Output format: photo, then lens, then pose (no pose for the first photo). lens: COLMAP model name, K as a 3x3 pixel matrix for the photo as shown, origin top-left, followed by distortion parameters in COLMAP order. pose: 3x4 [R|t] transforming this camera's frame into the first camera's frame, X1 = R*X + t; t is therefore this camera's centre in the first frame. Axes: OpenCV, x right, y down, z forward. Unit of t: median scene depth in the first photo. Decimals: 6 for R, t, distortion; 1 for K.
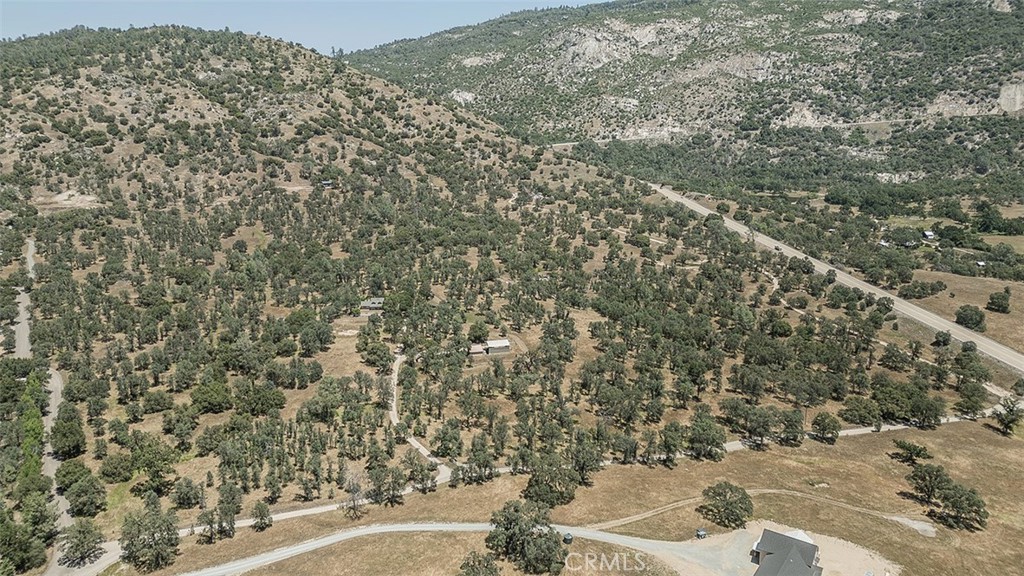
lens RADIAL K [[711.8, 0, 508.3], [0, 711.8, 289.4], [0, 0, 1]] dist [0.074207, -0.043523]
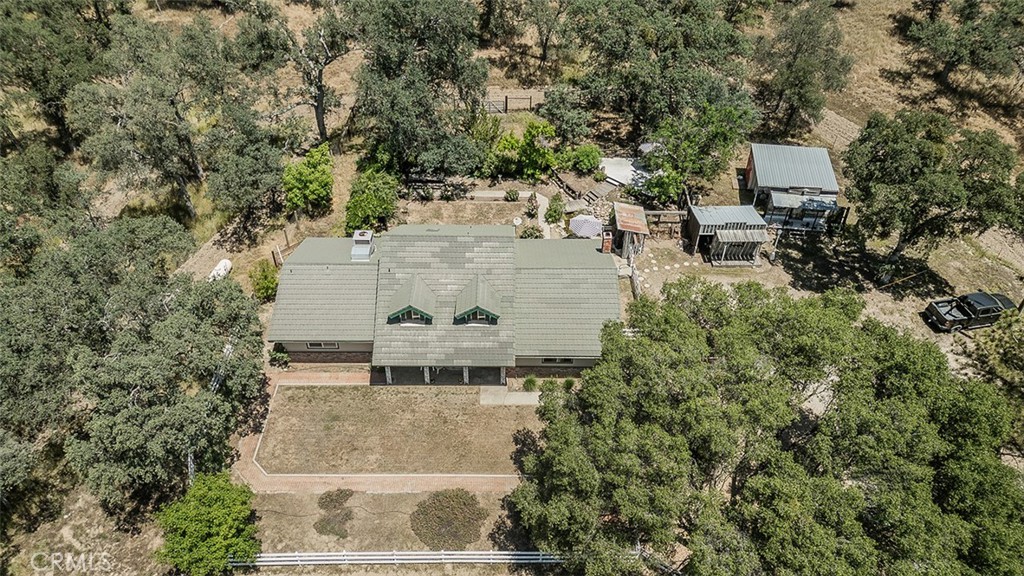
lens RADIAL K [[711.8, 0, 508.3], [0, 711.8, 289.4], [0, 0, 1]] dist [0.074207, -0.043523]
pose [[0.999169, 0.027016, -0.030509, -0.054312], [-0.009961, 0.887875, 0.459977, -0.009024], [0.039515, -0.459291, 0.887407, 0.288567]]
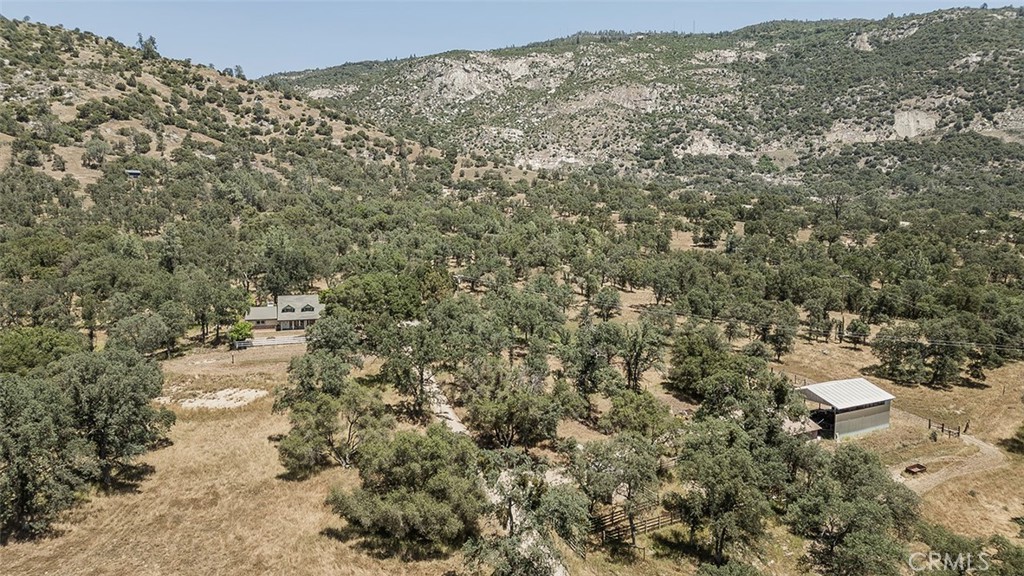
lens RADIAL K [[711.8, 0, 508.3], [0, 711.8, 289.4], [0, 0, 1]] dist [0.074207, -0.043523]
pose [[0.972967, -0.036944, 0.227972, -0.051784], [0.059965, 0.993680, -0.094894, 0.014952], [-0.223025, 0.105999, 0.969033, 0.204927]]
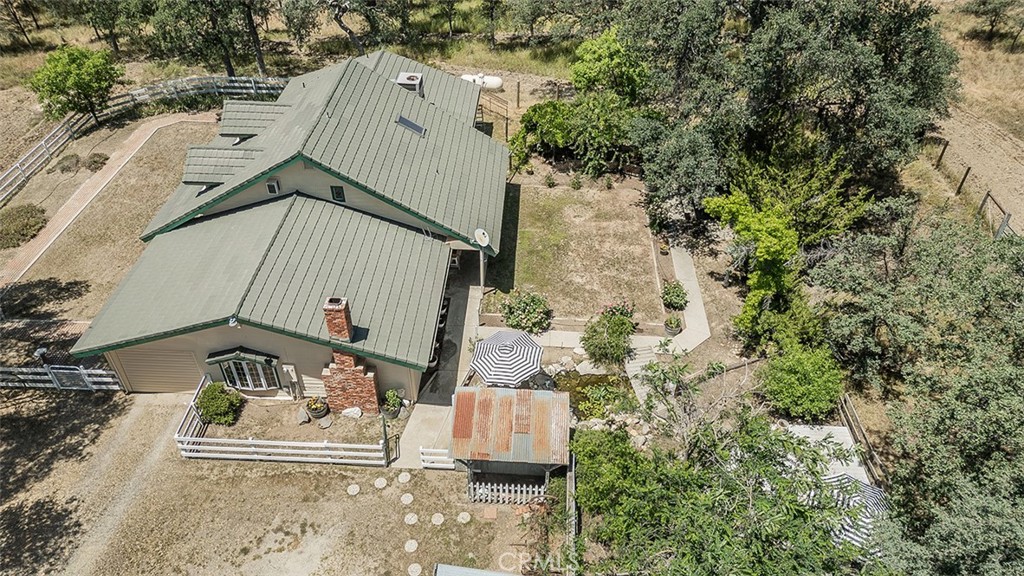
lens RADIAL K [[711.8, 0, 508.3], [0, 711.8, 289.4], [0, 0, 1]] dist [0.074207, -0.043523]
pose [[-0.091177, 0.641285, -0.761866, -0.039199], [-0.225692, 0.731839, 0.643020, -0.006929], [0.969923, 0.230576, 0.078006, 0.322519]]
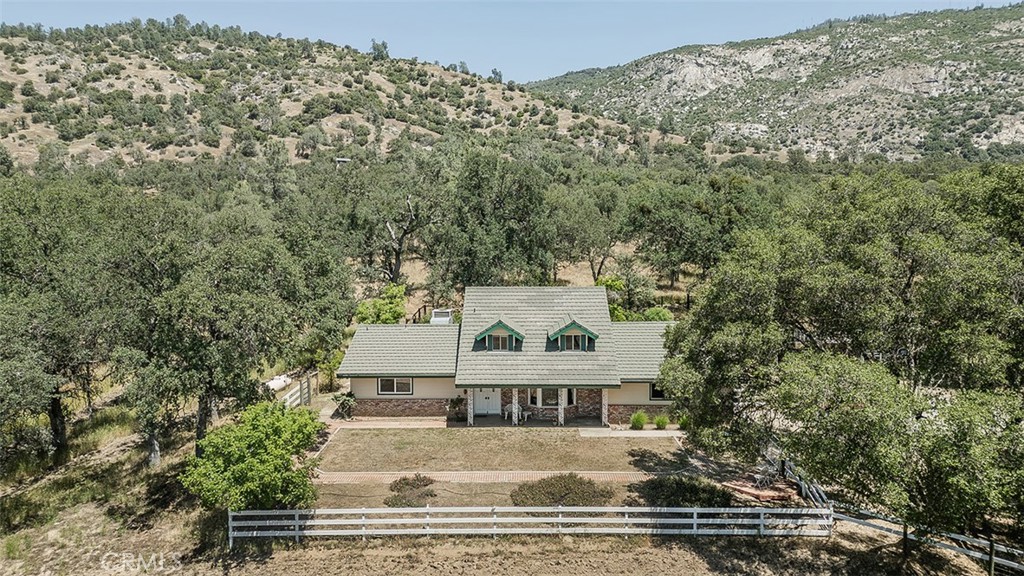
lens RADIAL K [[711.8, 0, 508.3], [0, 711.8, 289.4], [0, 0, 1]] dist [0.074207, -0.043523]
pose [[0.998089, -0.005914, -0.061505, -0.057293], [-0.001799, 0.992205, -0.124601, 0.007427], [0.061762, 0.124473, 0.990299, 0.287494]]
